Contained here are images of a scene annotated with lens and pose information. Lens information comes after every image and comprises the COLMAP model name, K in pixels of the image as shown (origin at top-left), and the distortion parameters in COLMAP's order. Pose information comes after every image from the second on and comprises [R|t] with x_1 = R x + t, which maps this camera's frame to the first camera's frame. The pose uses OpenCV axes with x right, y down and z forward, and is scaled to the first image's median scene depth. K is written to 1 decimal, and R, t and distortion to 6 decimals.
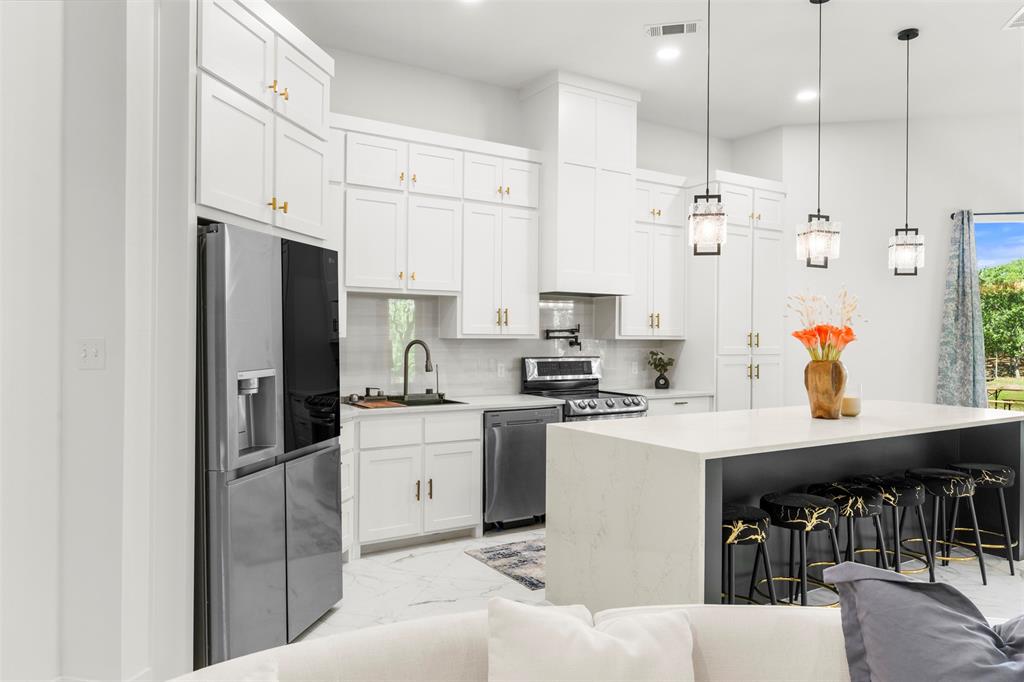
lens RADIAL K [[691.7, 0, 508.9], [0, 691.7, 339.0], [0, 0, 1]] dist [0.000465, -0.002252]
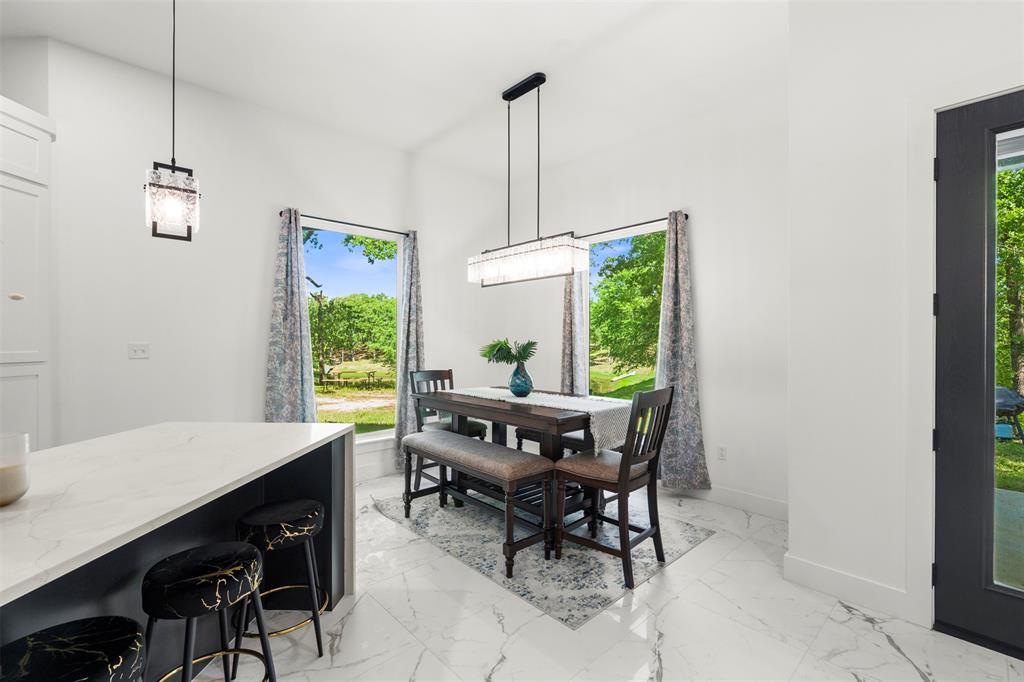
lens RADIAL K [[452.0, 0, 507.9], [0, 452.0, 342.3], [0, 0, 1]] dist [-0.002887, 0.000668]
pose [[0.571165, -0.009378, 0.820782, 0.360524], [0.005023, 0.999956, 0.007929, 0.001923], [-0.820820, -0.000406, 0.571187, 0.448166]]
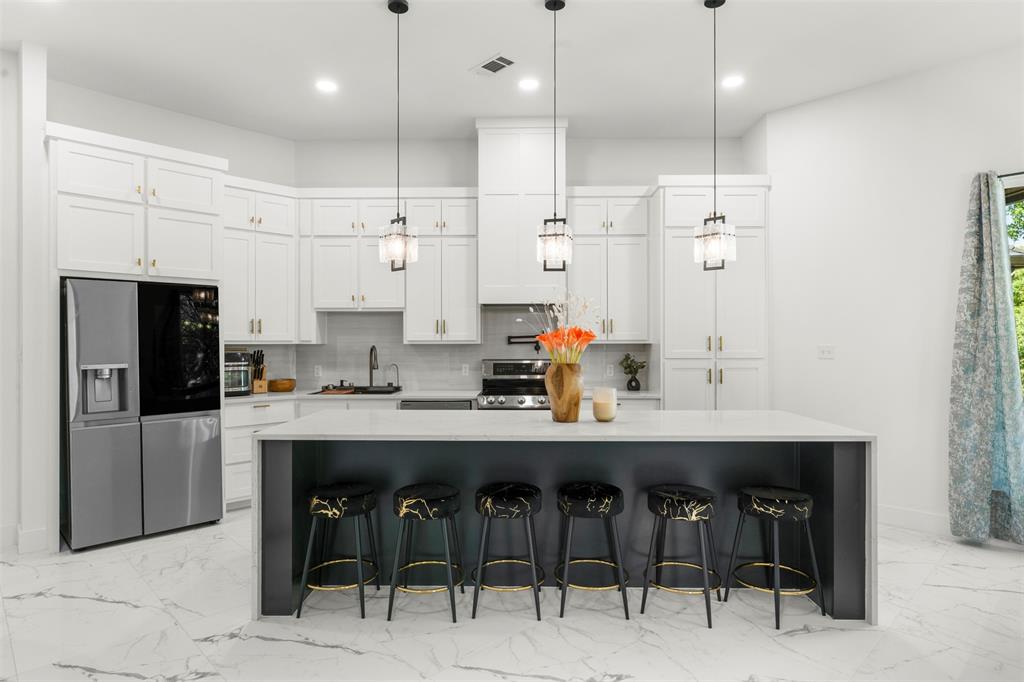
lens RADIAL K [[573.8, 0, 509.0], [0, 573.8, 341.3], [0, 0, 1]] dist [-0.000914, -0.000518]
pose [[0.836549, -0.010403, -0.547793, 0.670823], [0.006051, 0.999934, -0.009749, 0.005596], [0.547858, 0.004841, 0.836557, 0.208594]]
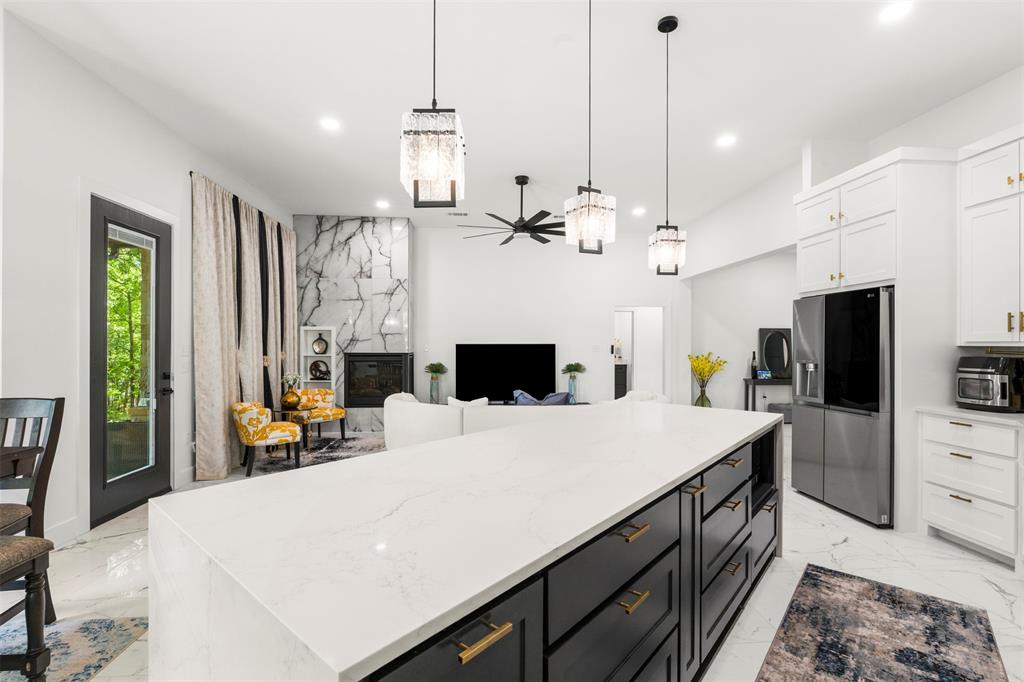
lens RADIAL K [[452.0, 0, 507.4], [0, 452.0, 347.7], [0, 0, 1]] dist [-0.002887, 0.000668]
pose [[-0.955335, -0.008498, -0.295402, 0.551841], [-0.011767, 0.999888, 0.009290, 0.001306], [0.295290, 0.012351, -0.955328, 1.169784]]
